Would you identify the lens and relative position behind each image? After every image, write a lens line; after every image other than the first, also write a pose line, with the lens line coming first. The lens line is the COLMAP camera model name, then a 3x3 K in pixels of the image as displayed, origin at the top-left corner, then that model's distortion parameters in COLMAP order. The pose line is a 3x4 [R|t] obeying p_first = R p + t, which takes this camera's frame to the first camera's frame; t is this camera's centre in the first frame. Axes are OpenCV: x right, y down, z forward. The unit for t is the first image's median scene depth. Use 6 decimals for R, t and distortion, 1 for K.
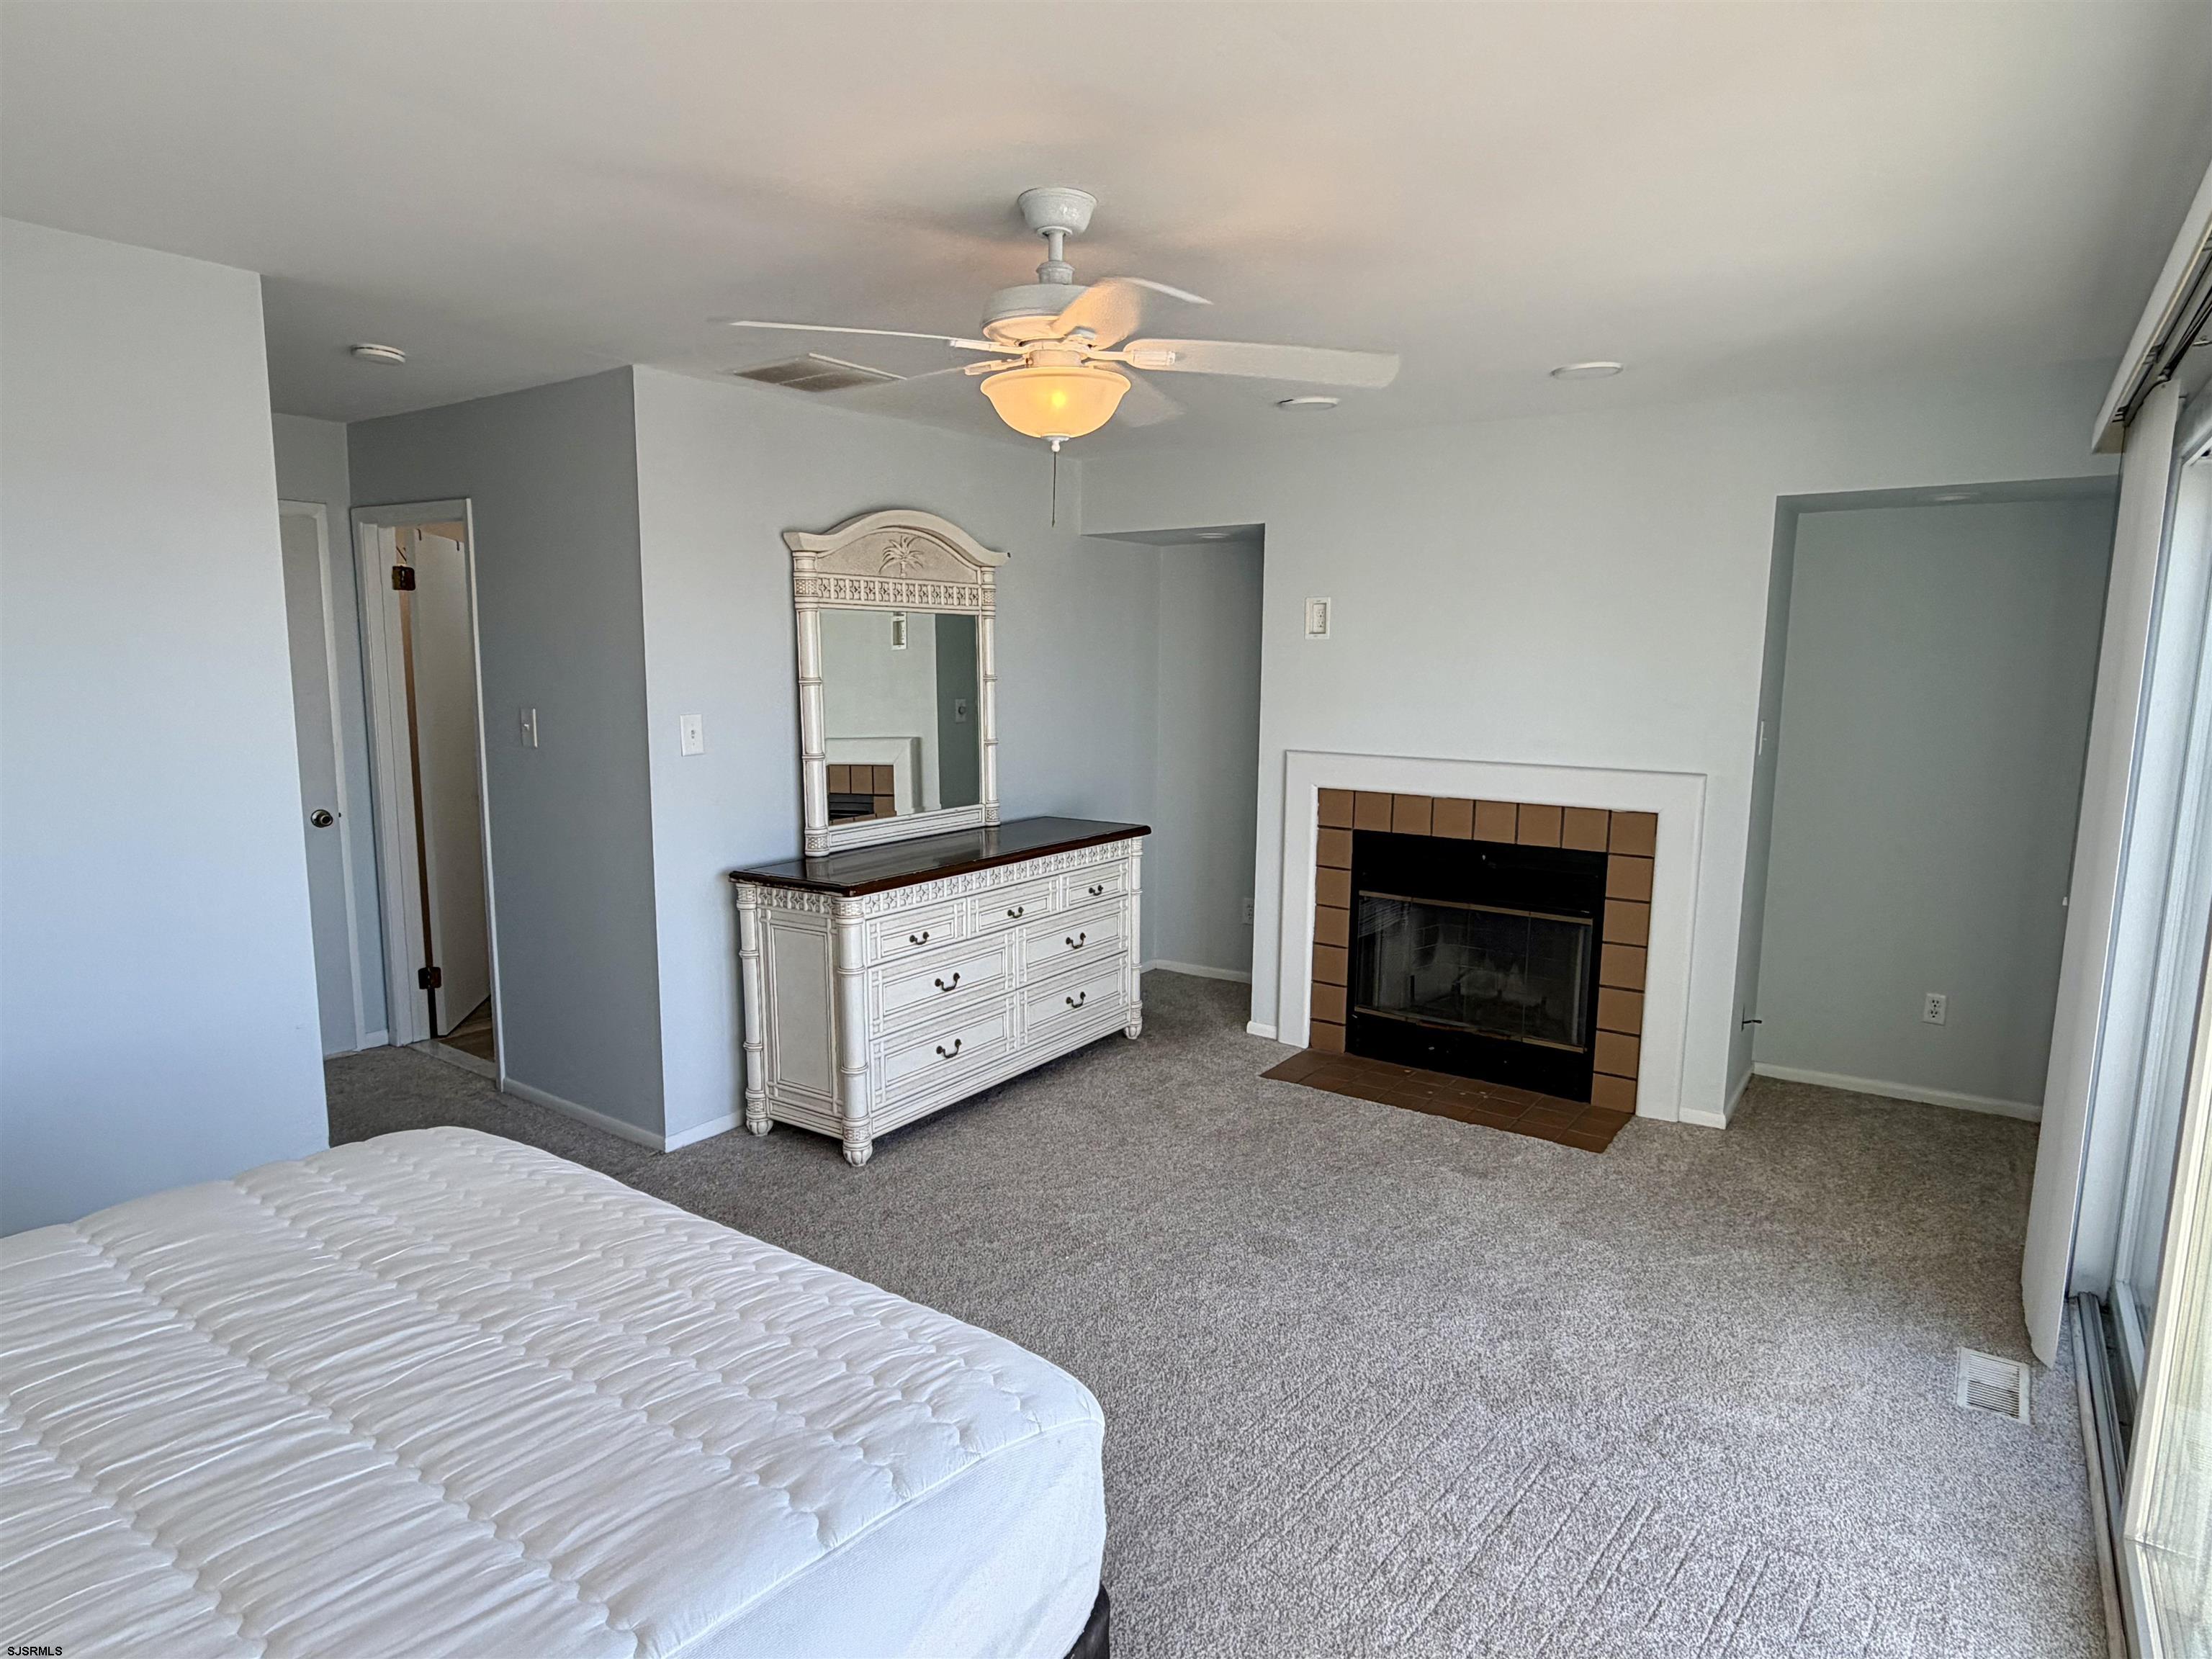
lens RADIAL K [[1246.1, 0, 1076.1], [0, 1246.1, 830.5], [0, 0, 1]] dist [-0.001830, 0.000319]
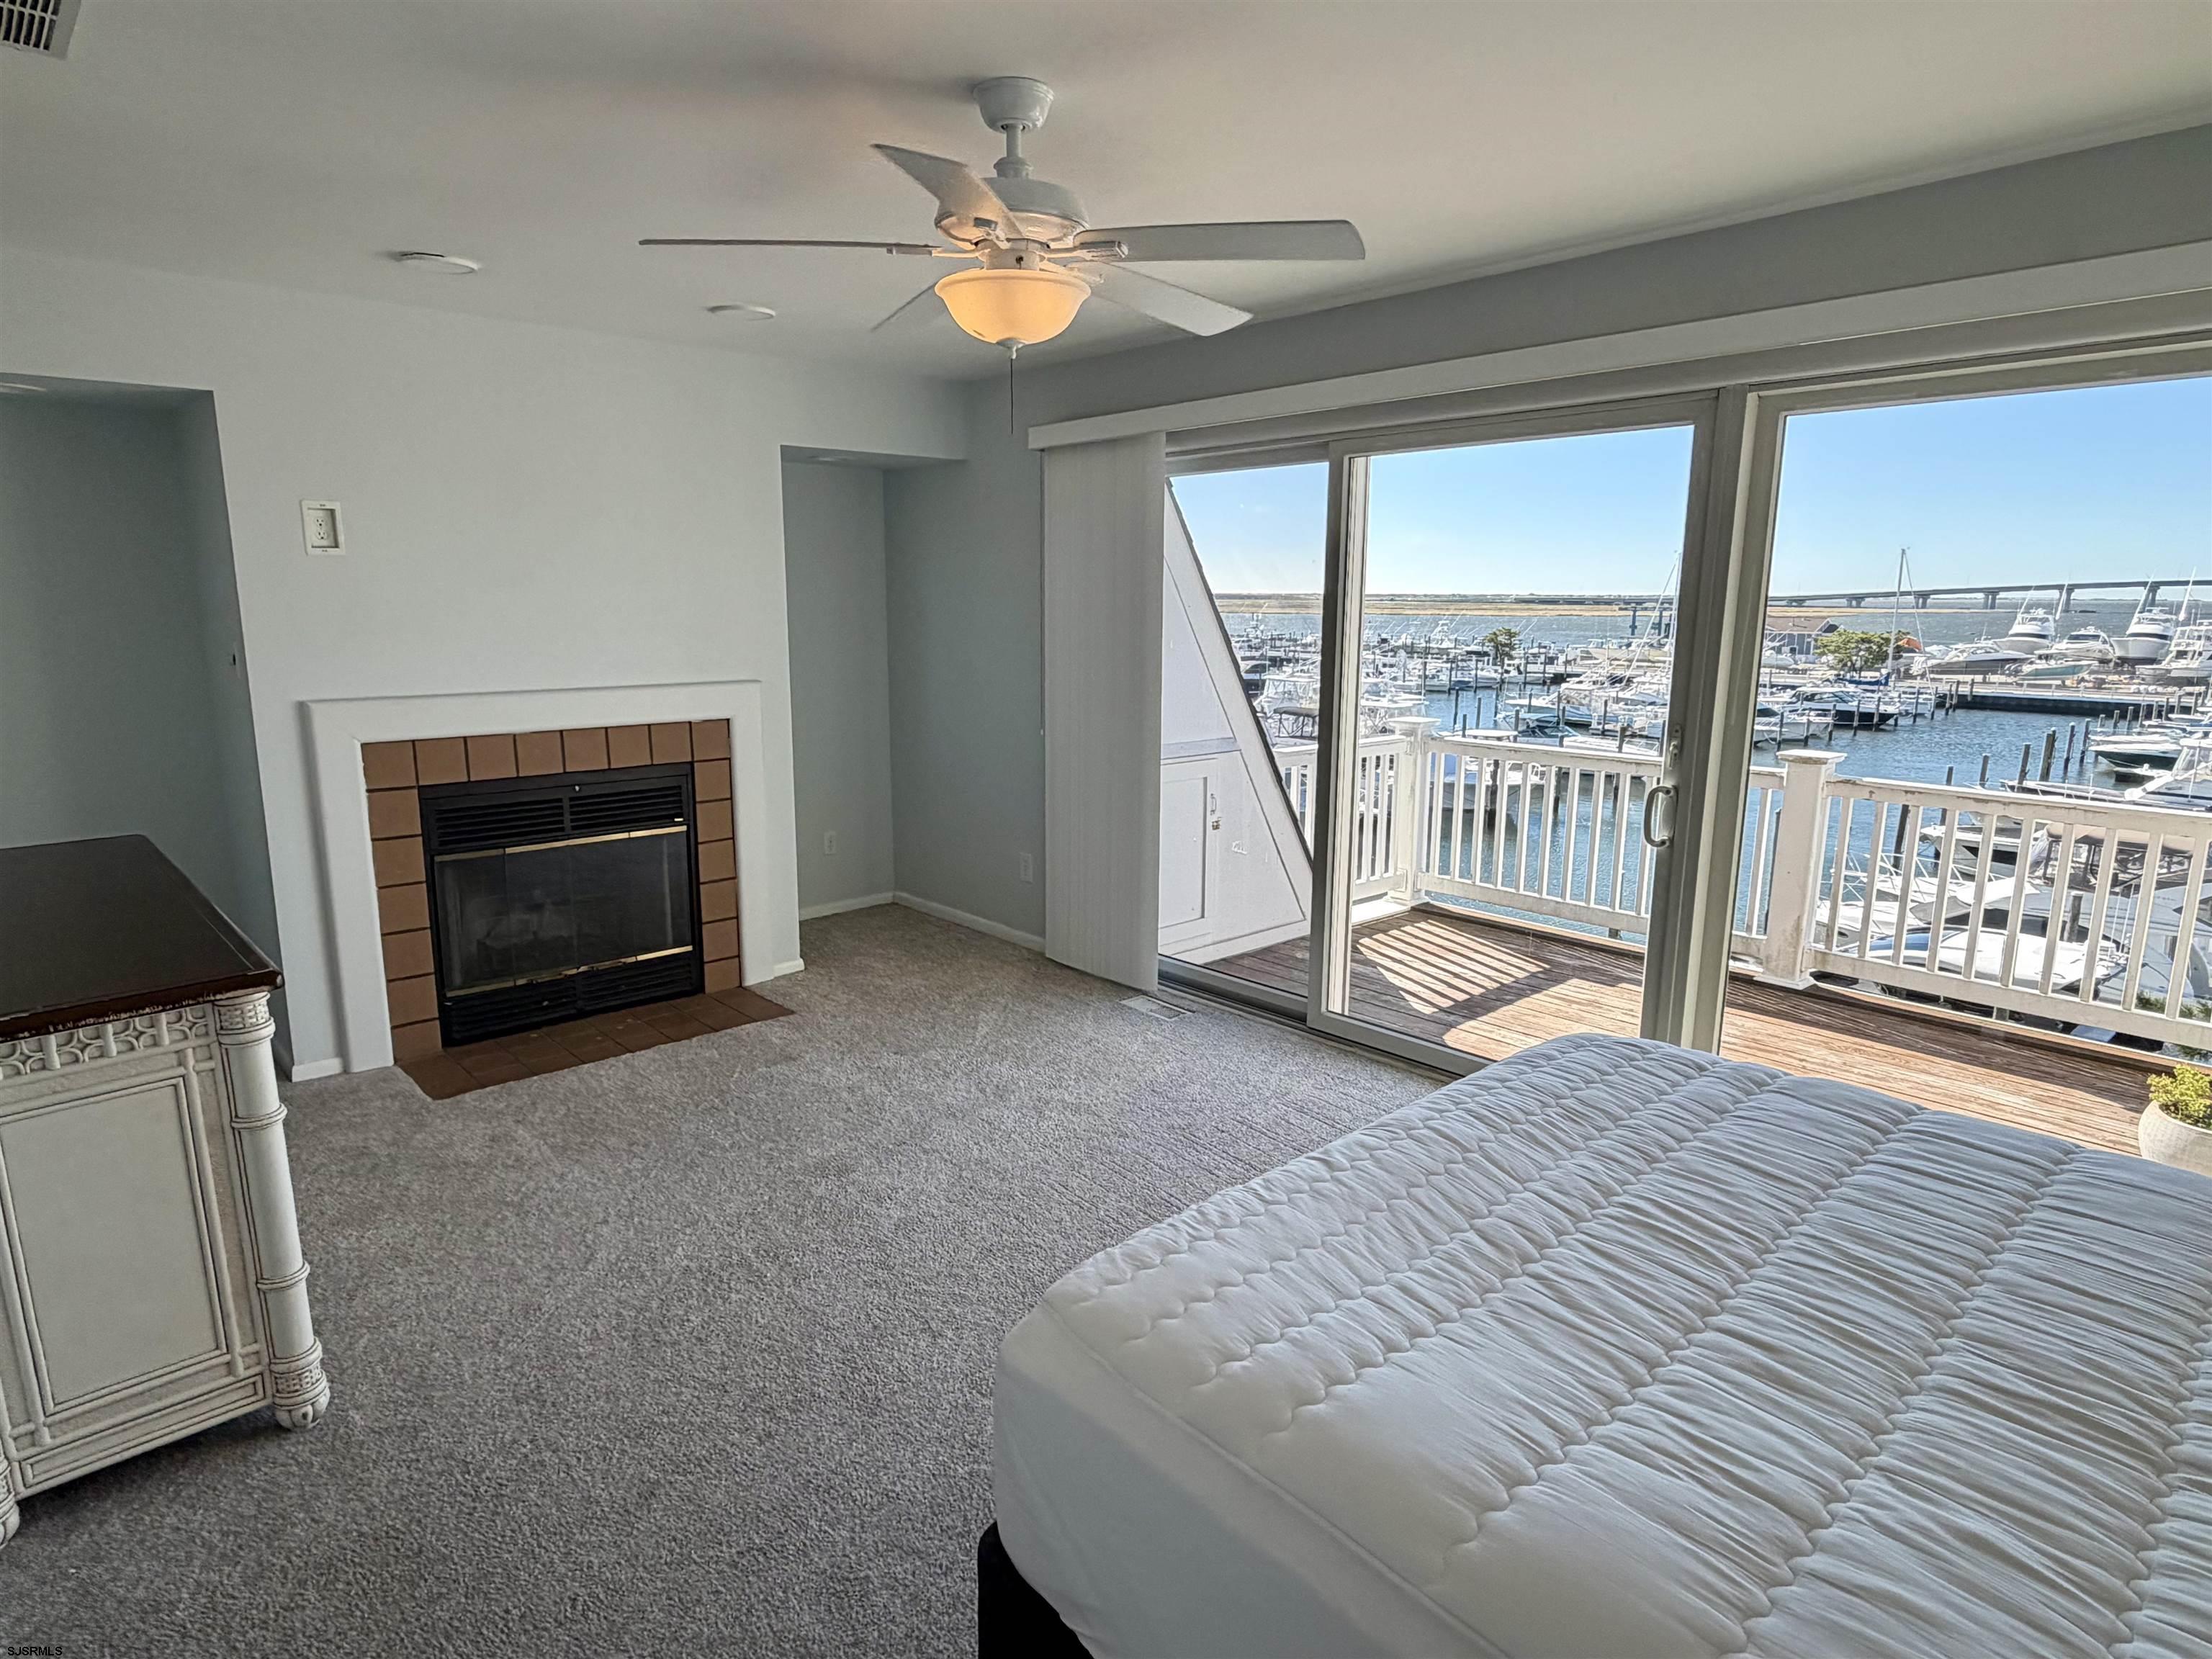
lens RADIAL K [[1246.1, 0, 1076.1], [0, 1246.1, 830.5], [0, 0, 1]] dist [-0.001830, 0.000319]
pose [[0.215509, -0.184599, 0.958895, -0.554905], [0.140611, 0.977602, 0.156599, -0.046187], [-0.966325, 0.101082, 0.236639, 0.431024]]
